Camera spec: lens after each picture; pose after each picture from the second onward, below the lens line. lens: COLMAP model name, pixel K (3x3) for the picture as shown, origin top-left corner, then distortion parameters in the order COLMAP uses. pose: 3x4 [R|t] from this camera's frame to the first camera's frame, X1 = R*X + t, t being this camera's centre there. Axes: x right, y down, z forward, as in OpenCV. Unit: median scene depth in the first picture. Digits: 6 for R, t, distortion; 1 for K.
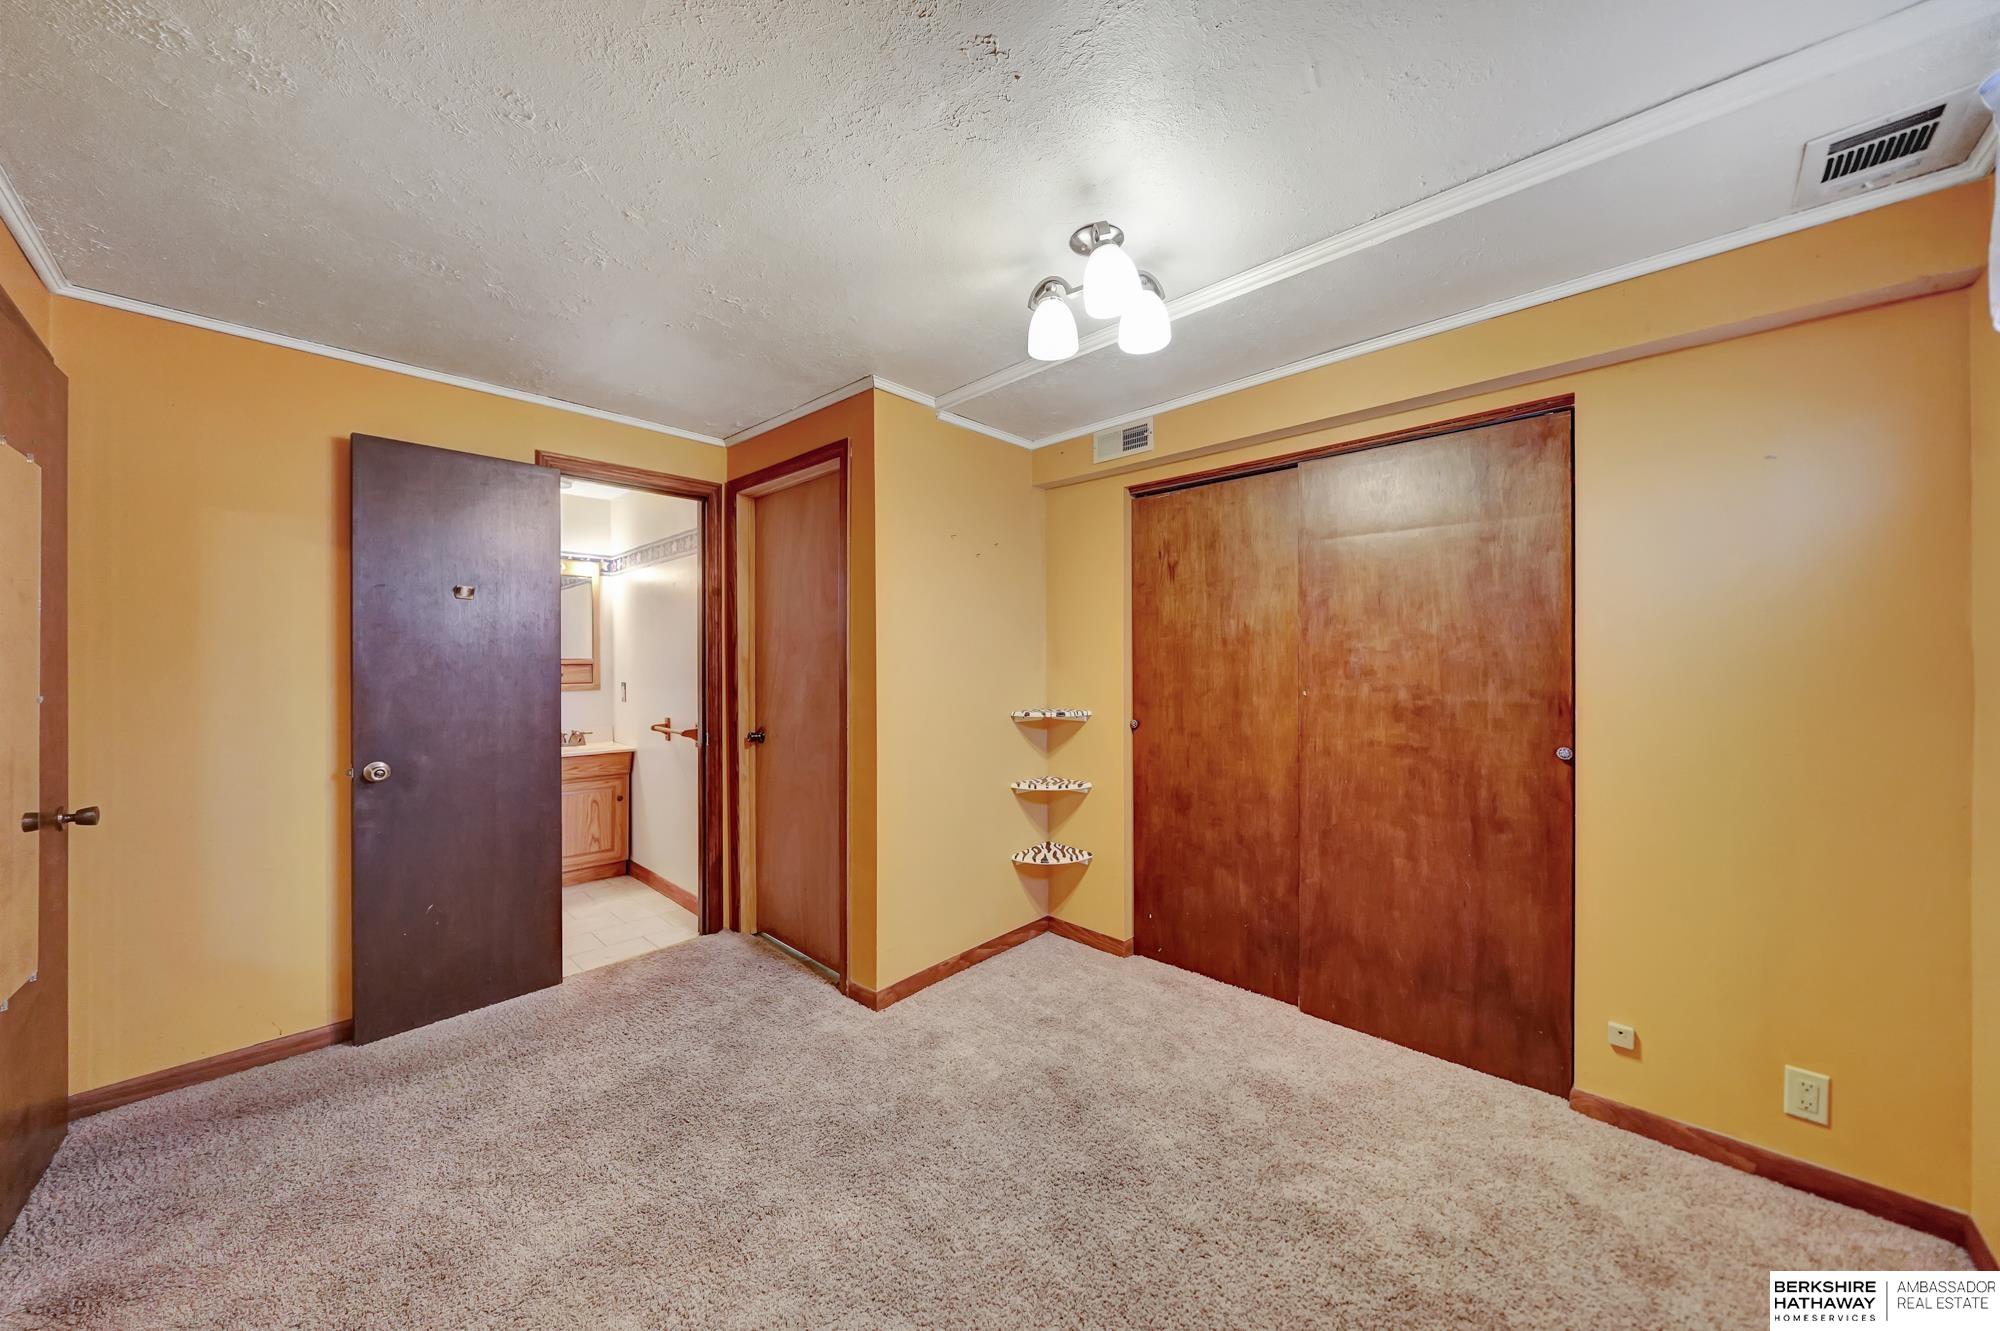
lens RADIAL K [[704.7, 0, 998.8], [0, 704.7, 672.2], [0, 0, 1]] dist [-0.001981, -0.000054]
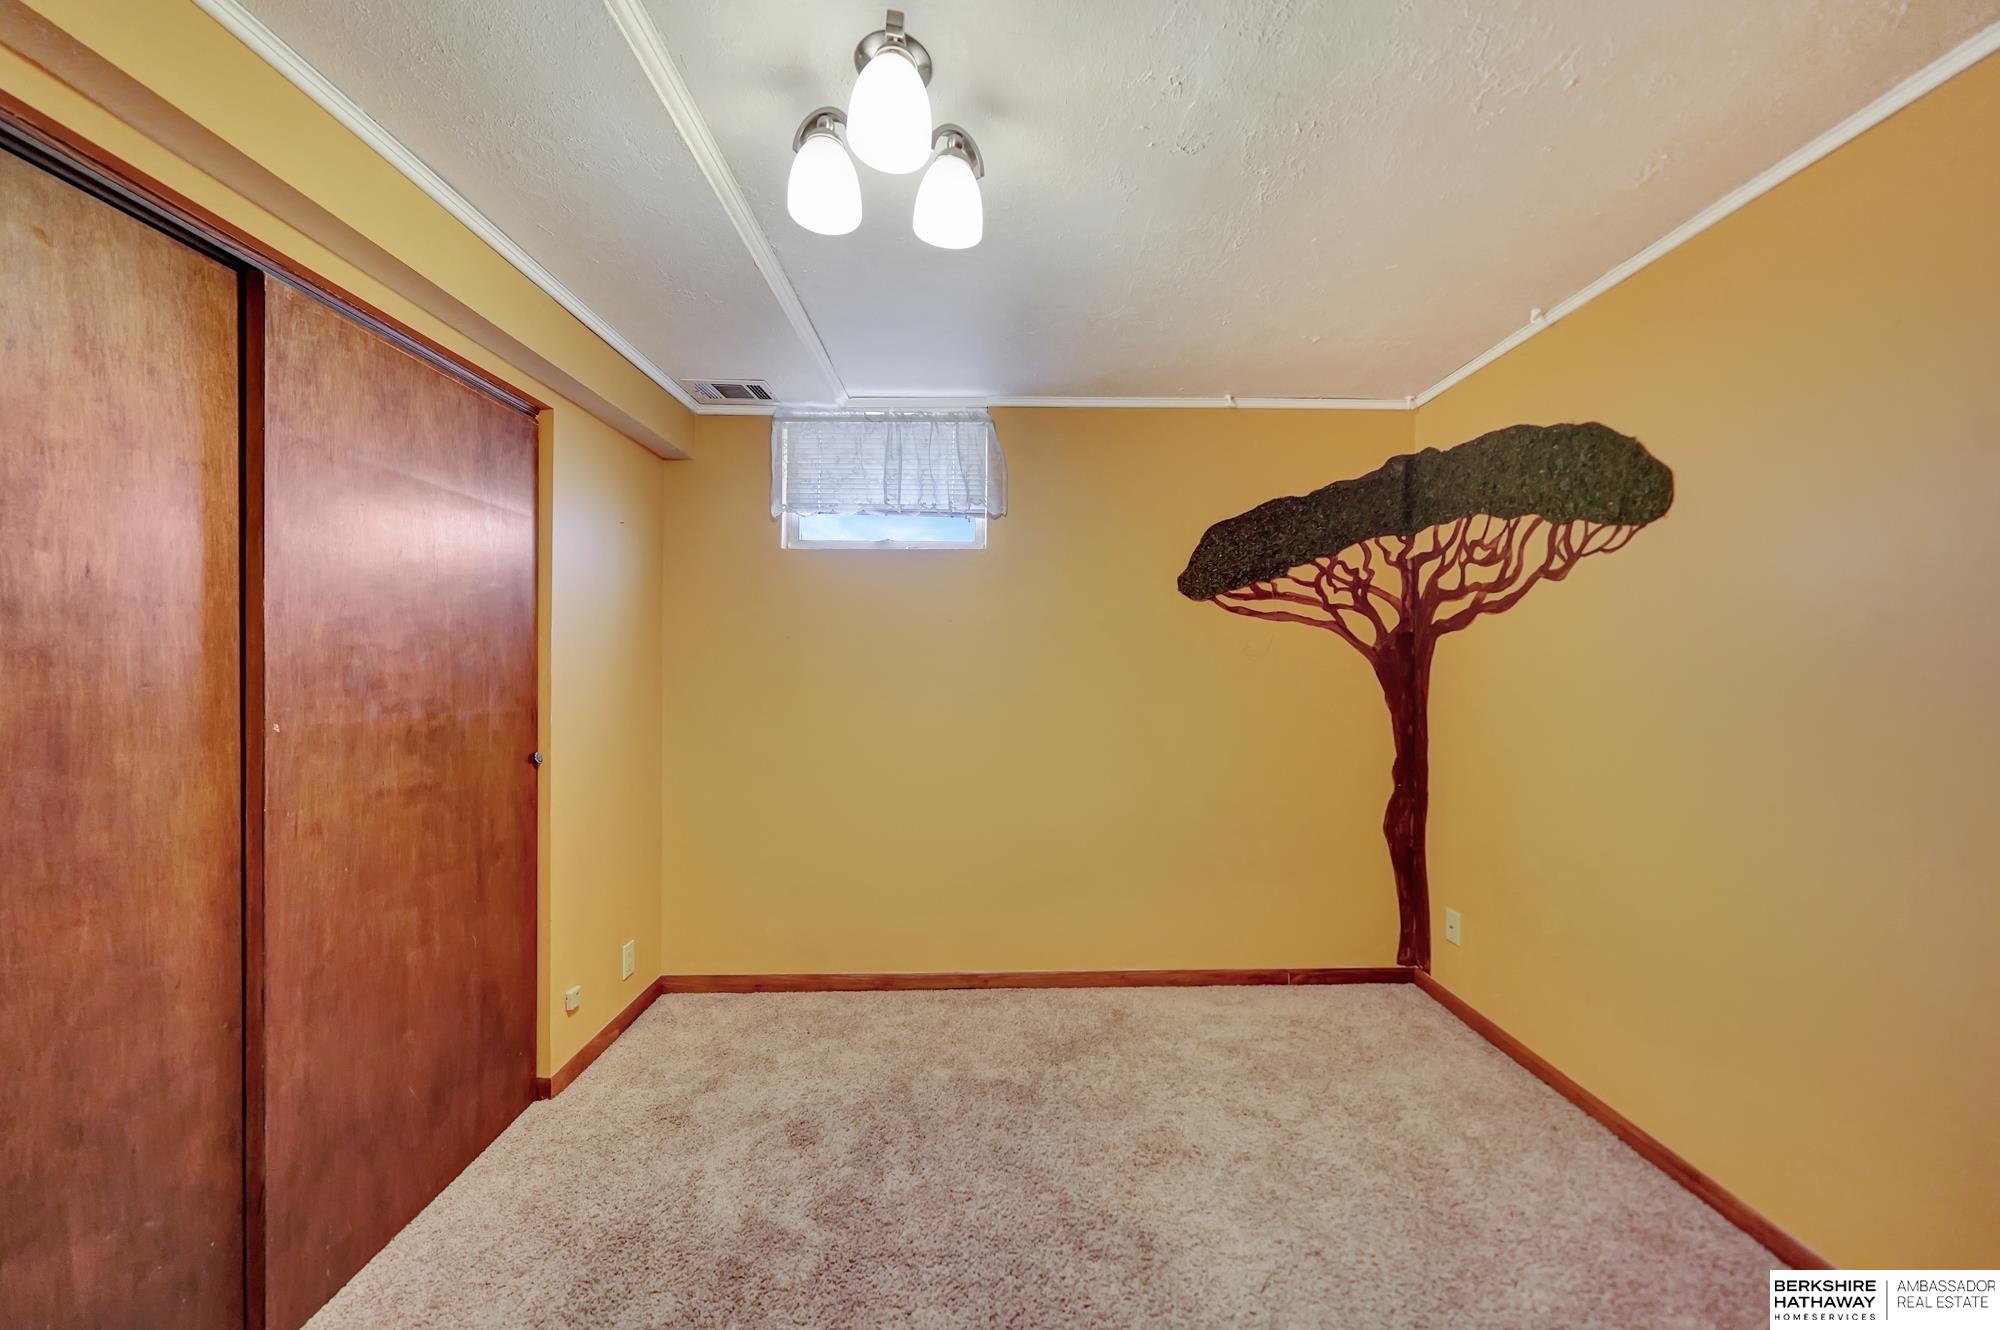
lens RADIAL K [[704.7, 0, 998.8], [0, 704.7, 671.7], [0, 0, 1]] dist [-0.001981, -0.000054]
pose [[-0.707438, -0.003846, 0.706764, -0.327290], [0.011020, 0.999804, 0.016471, -0.015273], [-0.706689, 0.019441, -0.707257, 1.077861]]
